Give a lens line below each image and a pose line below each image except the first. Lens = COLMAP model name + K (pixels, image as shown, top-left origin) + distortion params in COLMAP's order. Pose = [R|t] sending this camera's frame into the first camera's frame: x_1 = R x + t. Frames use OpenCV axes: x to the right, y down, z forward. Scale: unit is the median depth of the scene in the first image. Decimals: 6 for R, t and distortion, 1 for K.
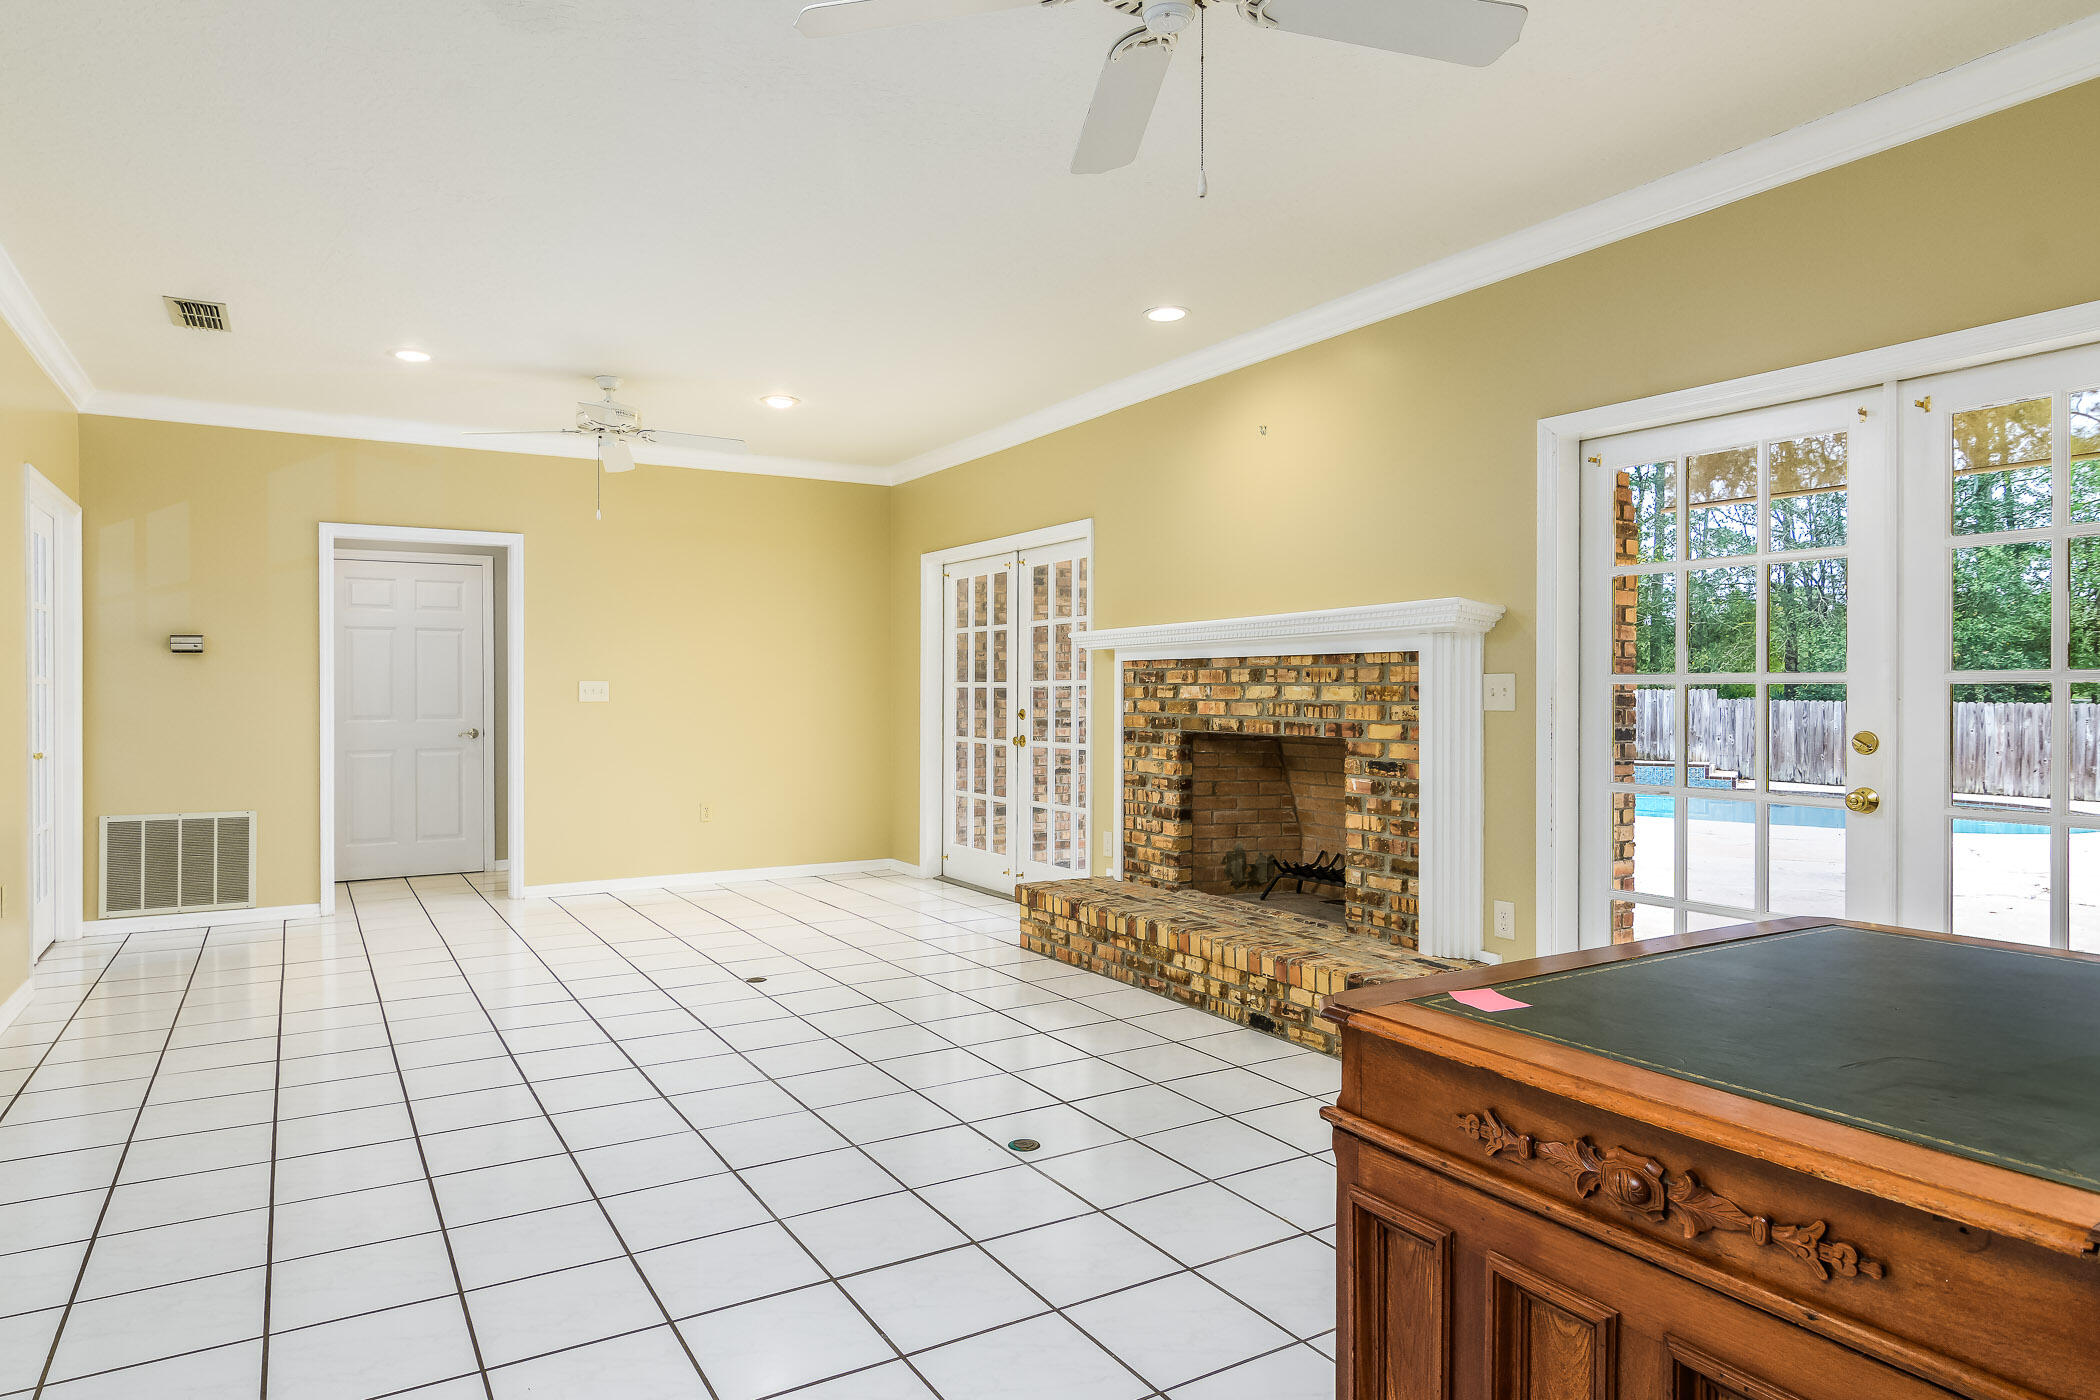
lens RADIAL K [[1228.0, 0, 1047.4], [0, 1228.0, 695.2], [0, 0, 1]] dist [-0.000509, -0.000360]
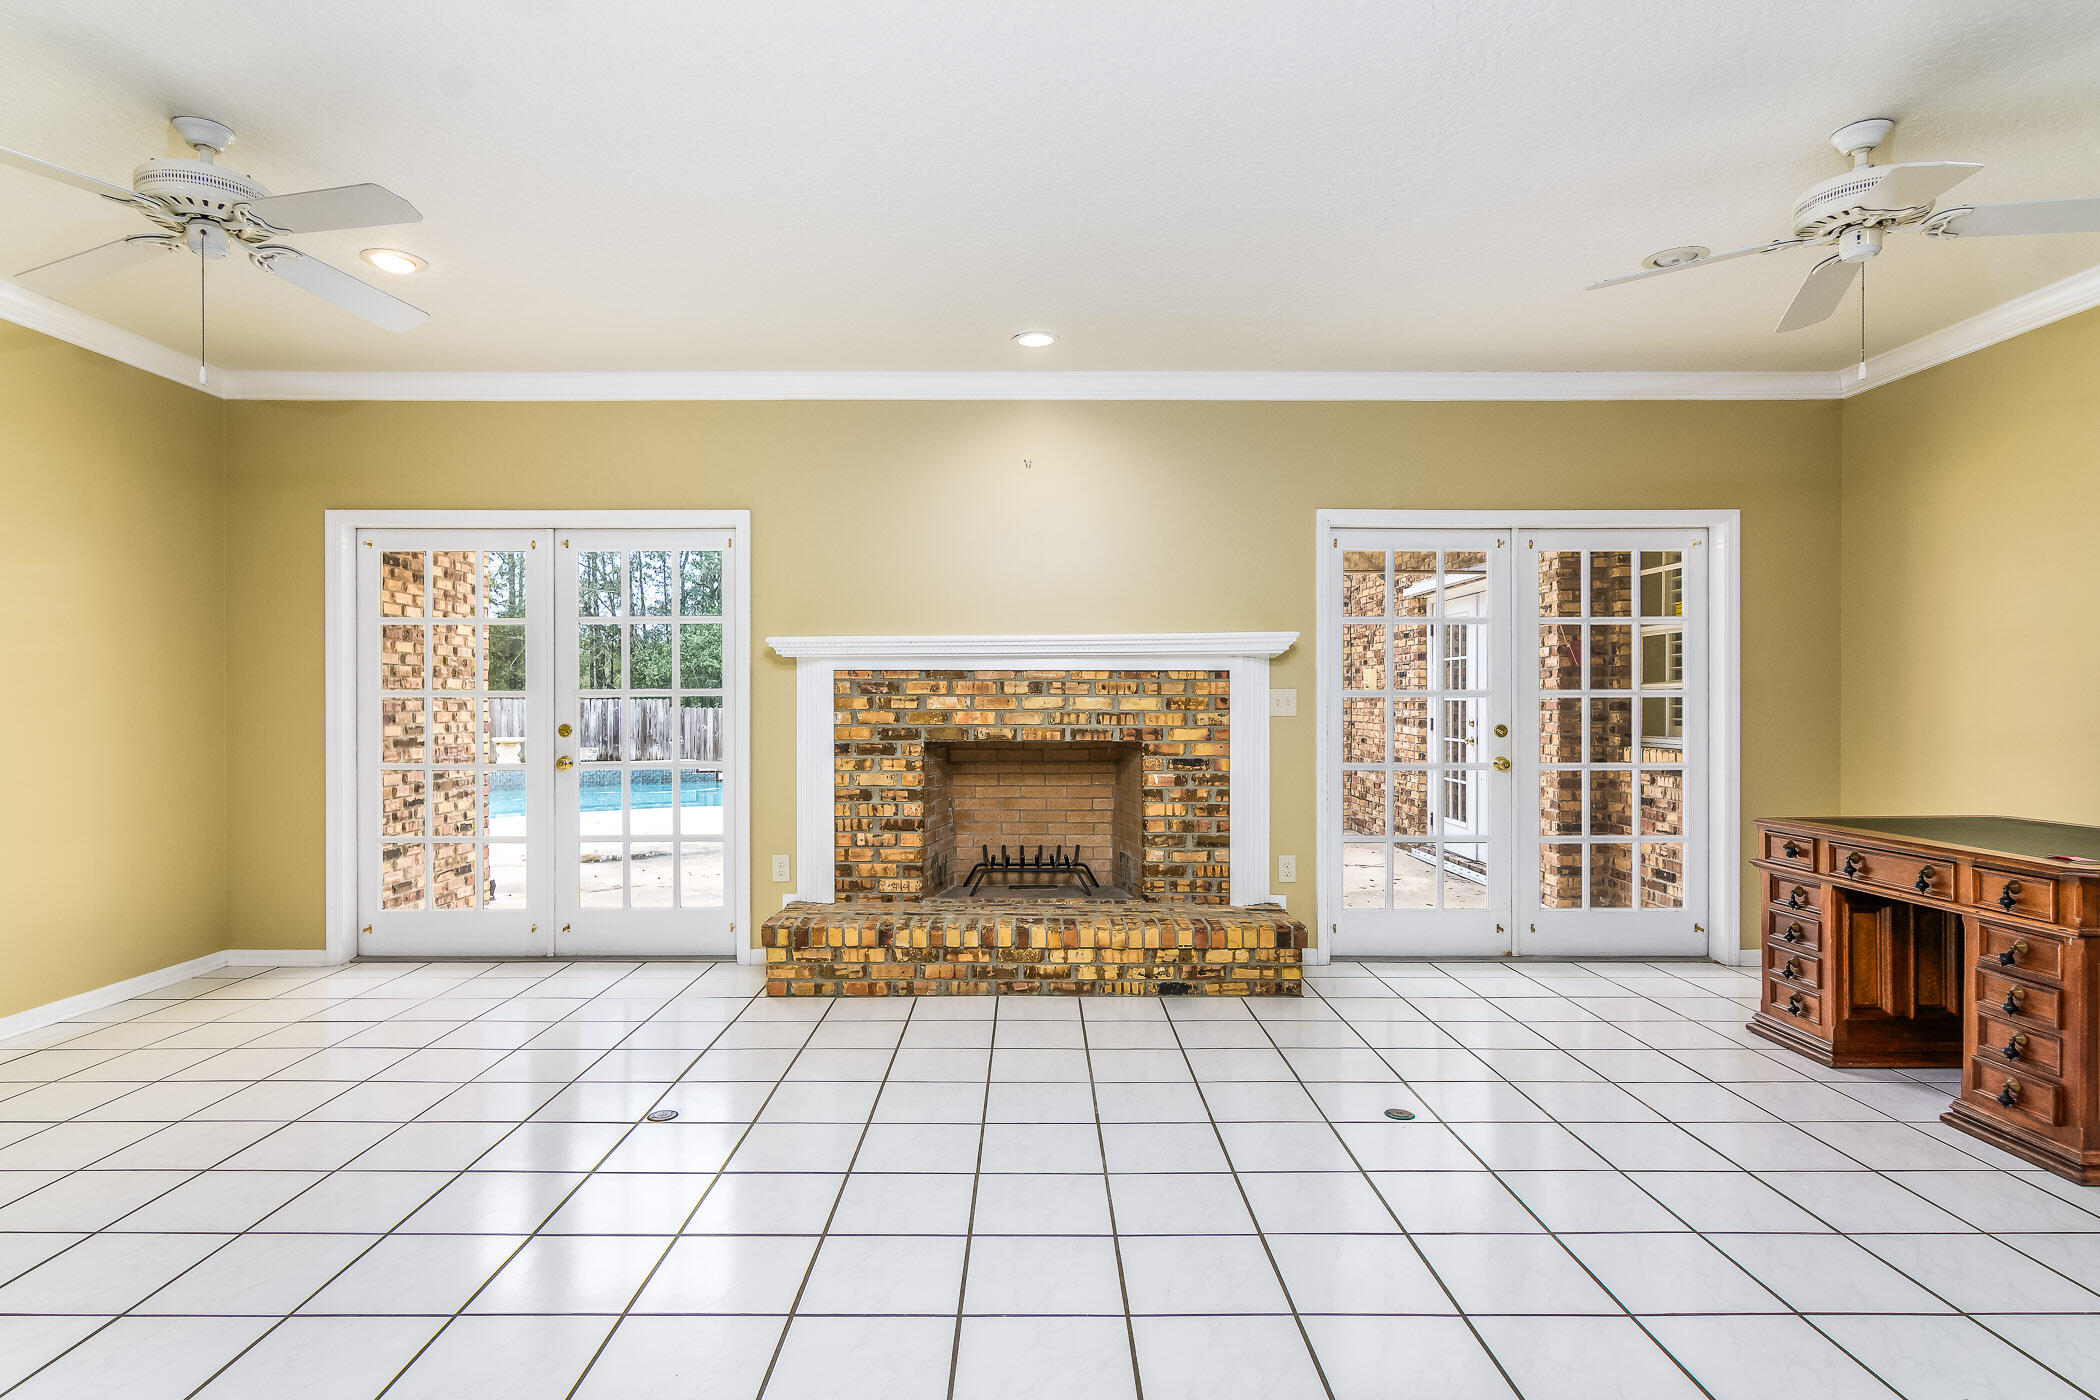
lens RADIAL K [[1069.1, 0, 1047.8], [0, 1069.1, 704.7], [0, 0, 1]] dist [-0.003312, 0.000321]
pose [[0.518121, -0.002364, 0.855304, -0.667848], [0.003198, 0.999995, 0.000826, -0.001445], [-0.855301, 0.002307, 0.518126, 0.518822]]
